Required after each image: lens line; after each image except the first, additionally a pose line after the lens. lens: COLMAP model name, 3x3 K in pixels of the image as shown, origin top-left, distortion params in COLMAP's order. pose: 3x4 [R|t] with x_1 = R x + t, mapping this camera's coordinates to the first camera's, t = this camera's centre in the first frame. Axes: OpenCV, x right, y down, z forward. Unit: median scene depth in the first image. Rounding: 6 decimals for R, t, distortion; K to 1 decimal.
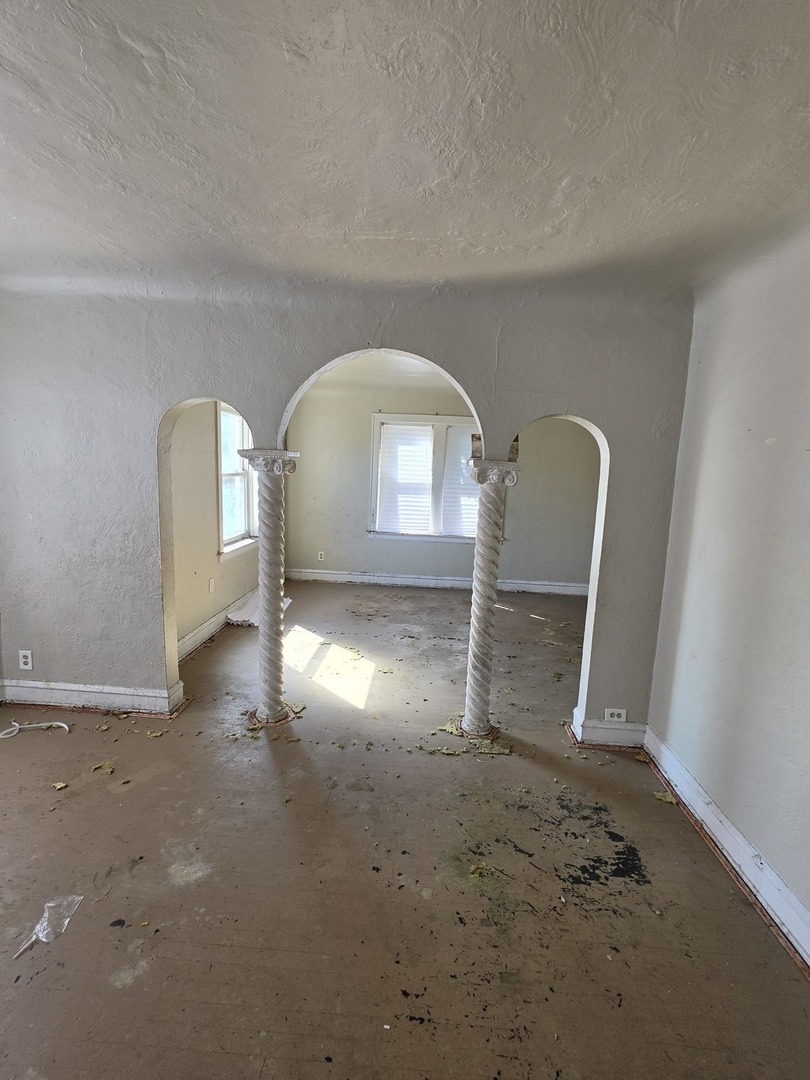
lens RADIAL K [[467.5, 0, 409.7], [0, 467.5, 535.5], [0, 0, 1]] dist [-0.008865, 0.002706]
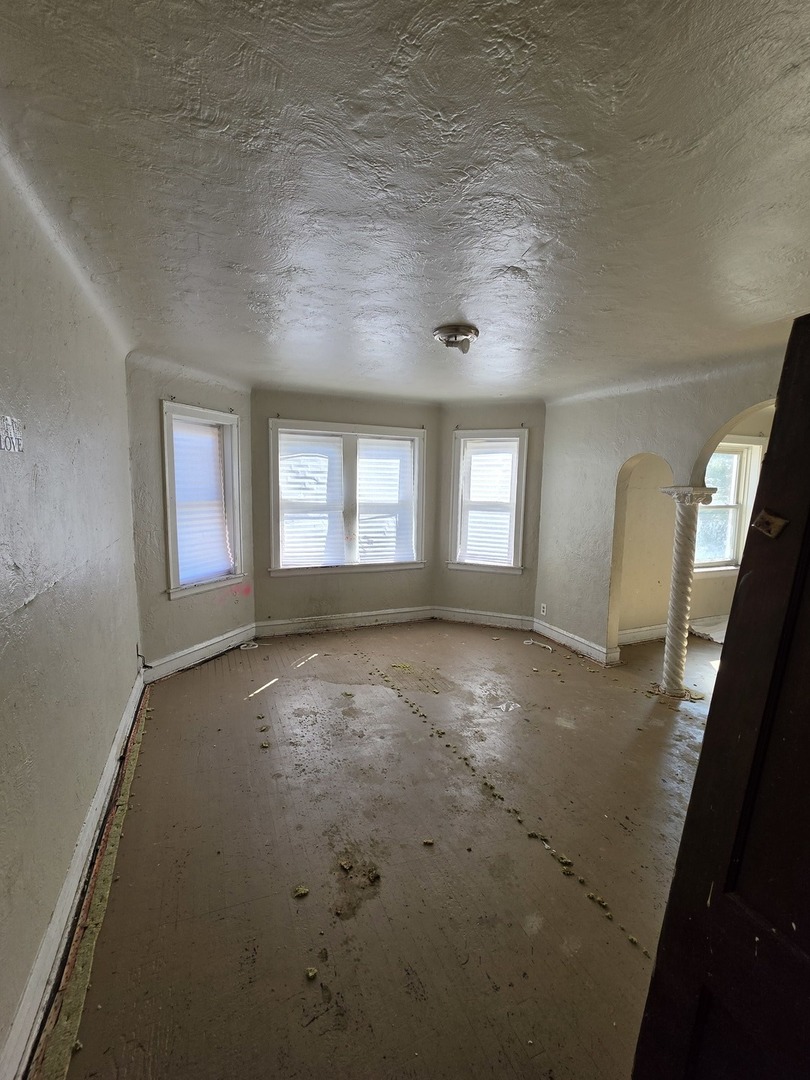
lens RADIAL K [[467.5, 0, 400.6], [0, 467.5, 540.4], [0, 0, 1]] dist [-0.008865, 0.002706]
pose [[0.411042, 0.071058, -0.908843, 0.545637], [-0.126922, 0.991708, 0.020134, 0.041891], [0.902737, 0.107077, 0.416653, -0.256799]]
